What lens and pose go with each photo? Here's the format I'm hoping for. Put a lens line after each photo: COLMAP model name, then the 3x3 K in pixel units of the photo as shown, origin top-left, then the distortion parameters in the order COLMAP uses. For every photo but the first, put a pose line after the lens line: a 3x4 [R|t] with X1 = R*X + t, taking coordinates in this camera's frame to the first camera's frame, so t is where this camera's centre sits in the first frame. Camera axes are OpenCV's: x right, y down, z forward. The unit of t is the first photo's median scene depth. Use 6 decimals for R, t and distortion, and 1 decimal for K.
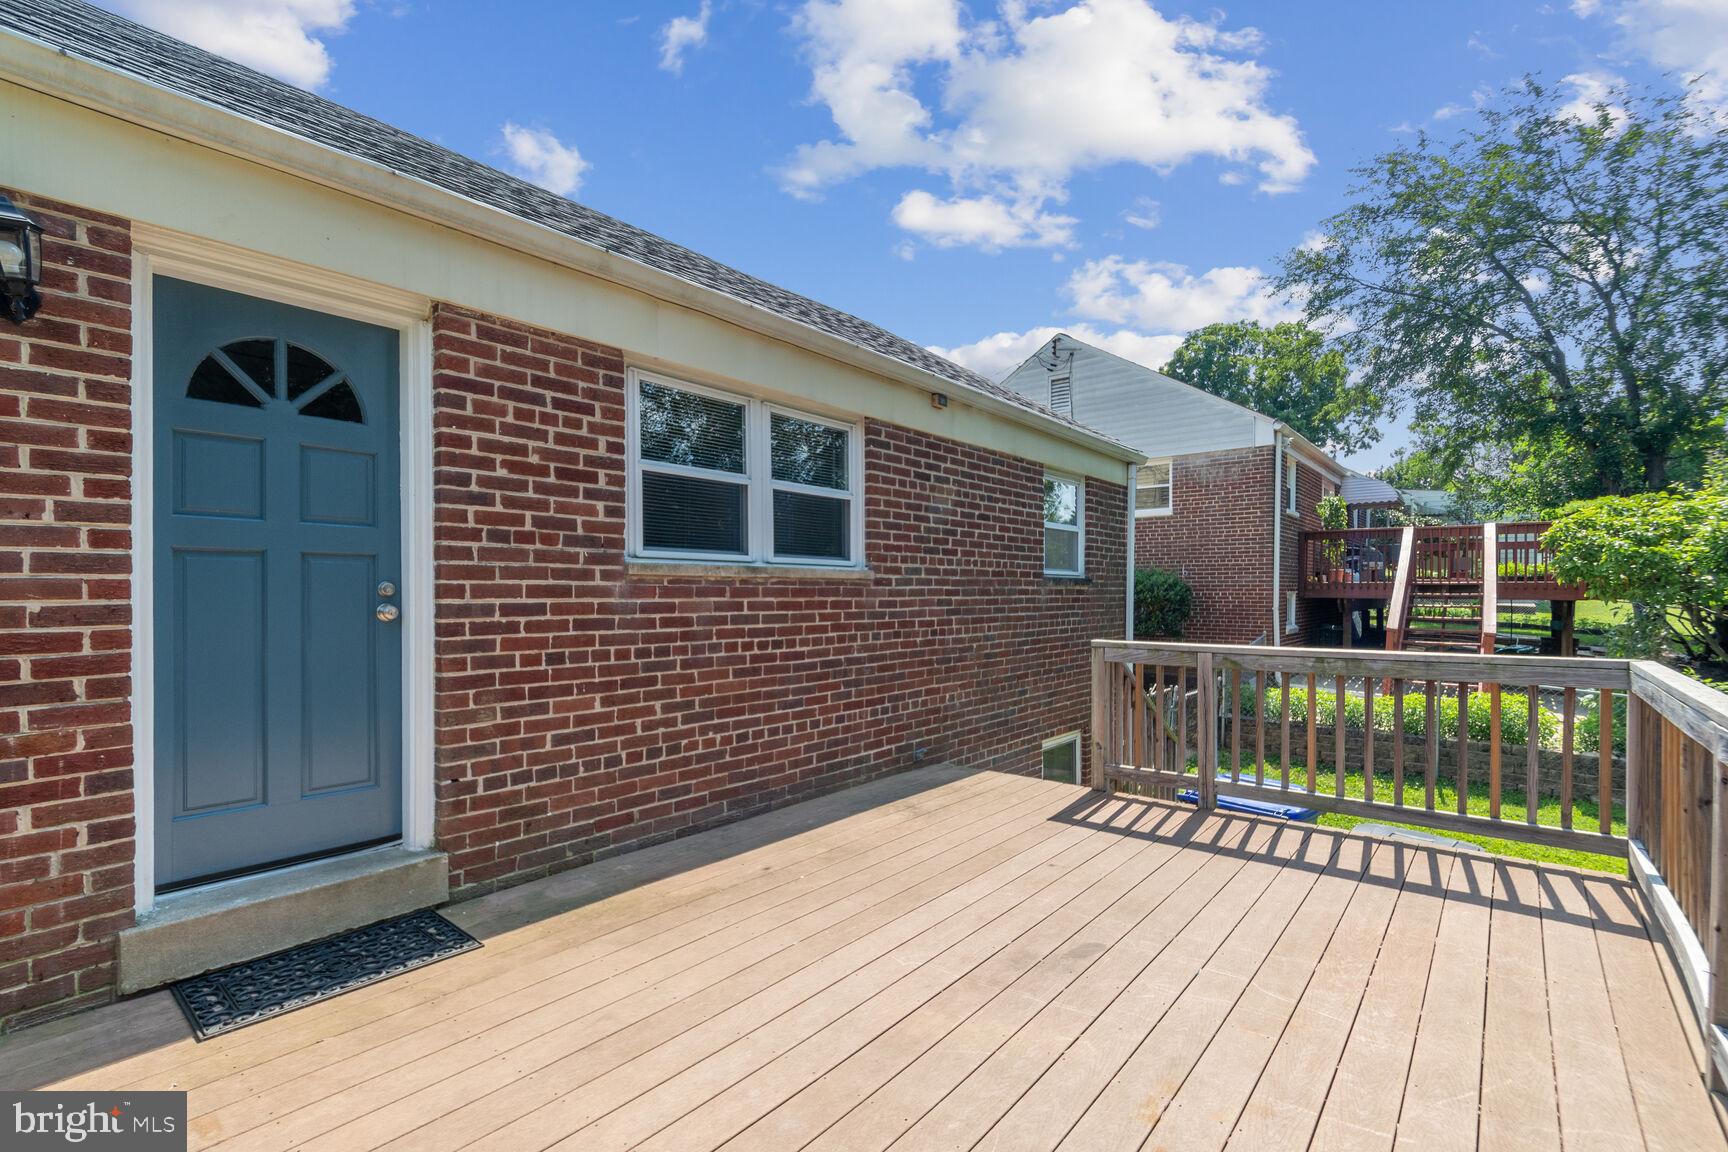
lens RADIAL K [[782.5, 0, 863.1], [0, 782.5, 597.9], [0, 0, 1]] dist [-0.000558, -0.000098]
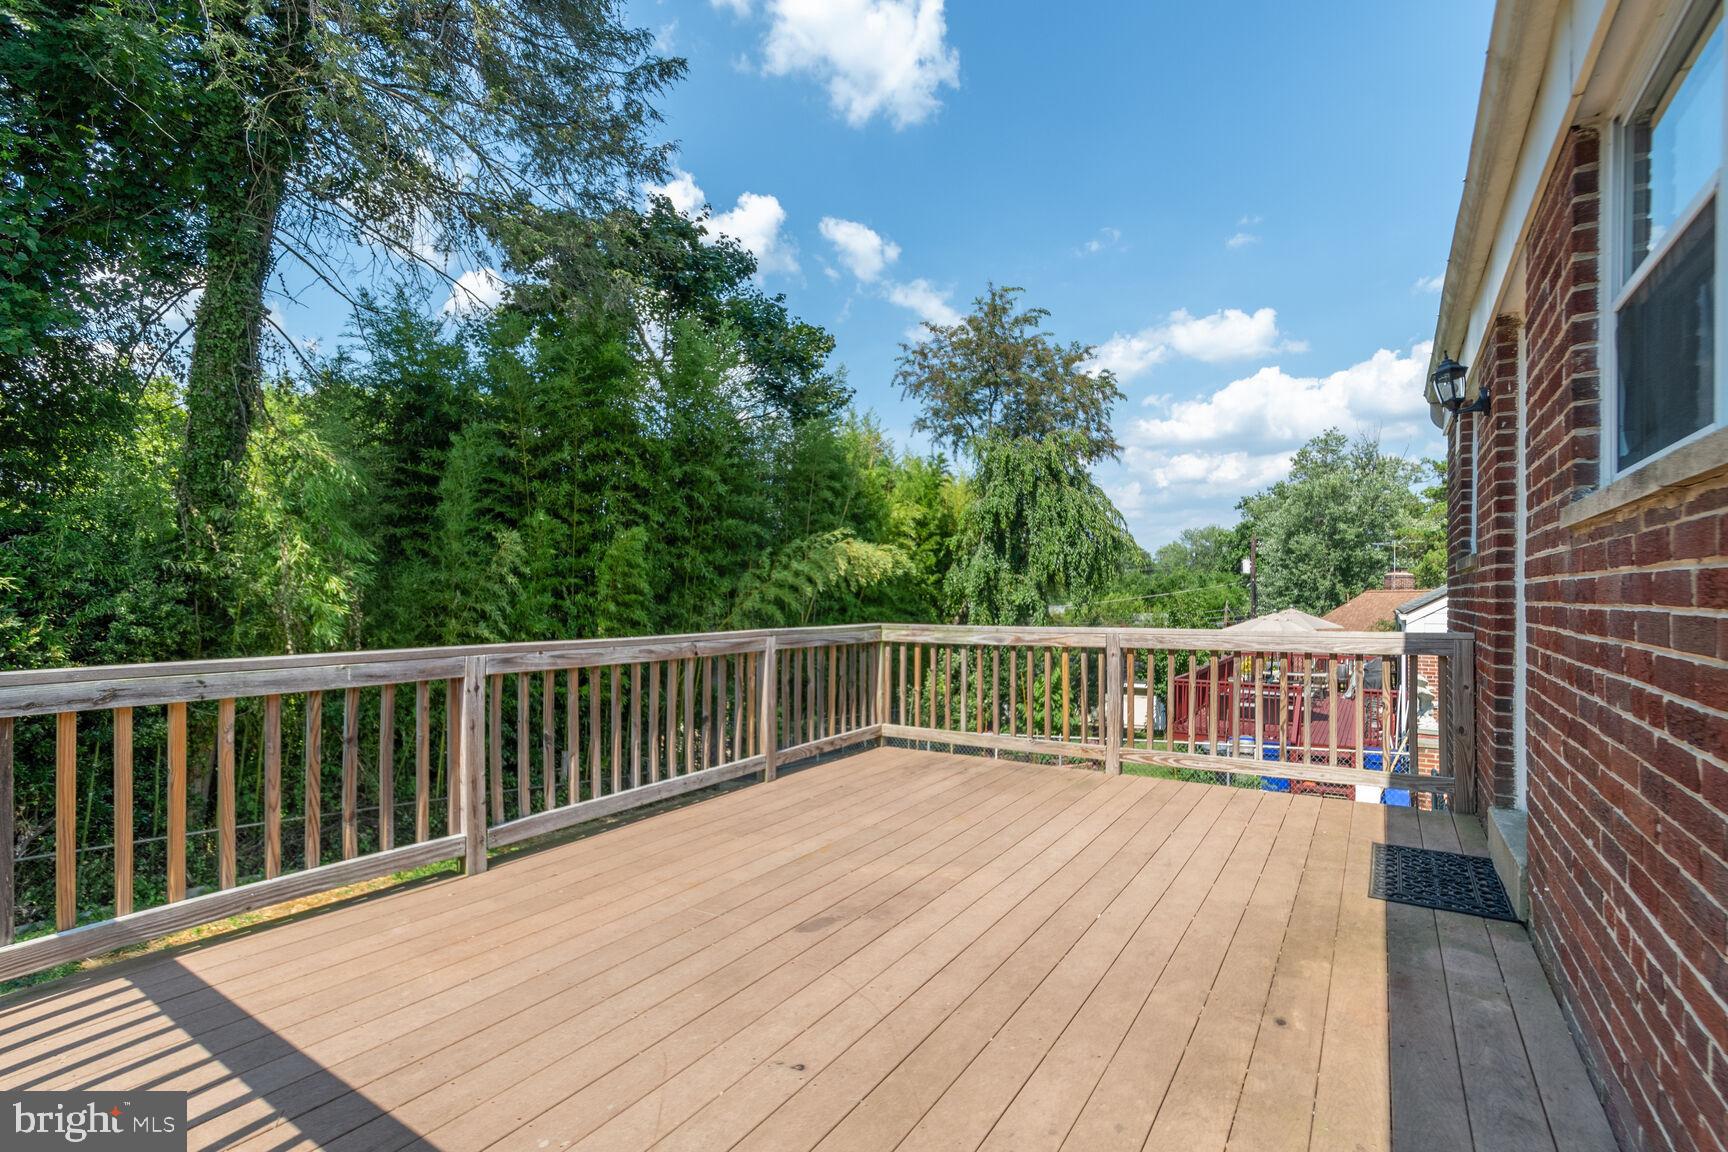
lens RADIAL K [[782.5, 0, 863.1], [0, 782.5, 597.9], [0, 0, 1]] dist [-0.000558, -0.000098]
pose [[-0.994054, 0.001262, -0.108884, 0.284574], [0.000374, 0.999966, 0.008177, 0.016036], [0.108891, 0.008088, -0.994021, 1.698701]]
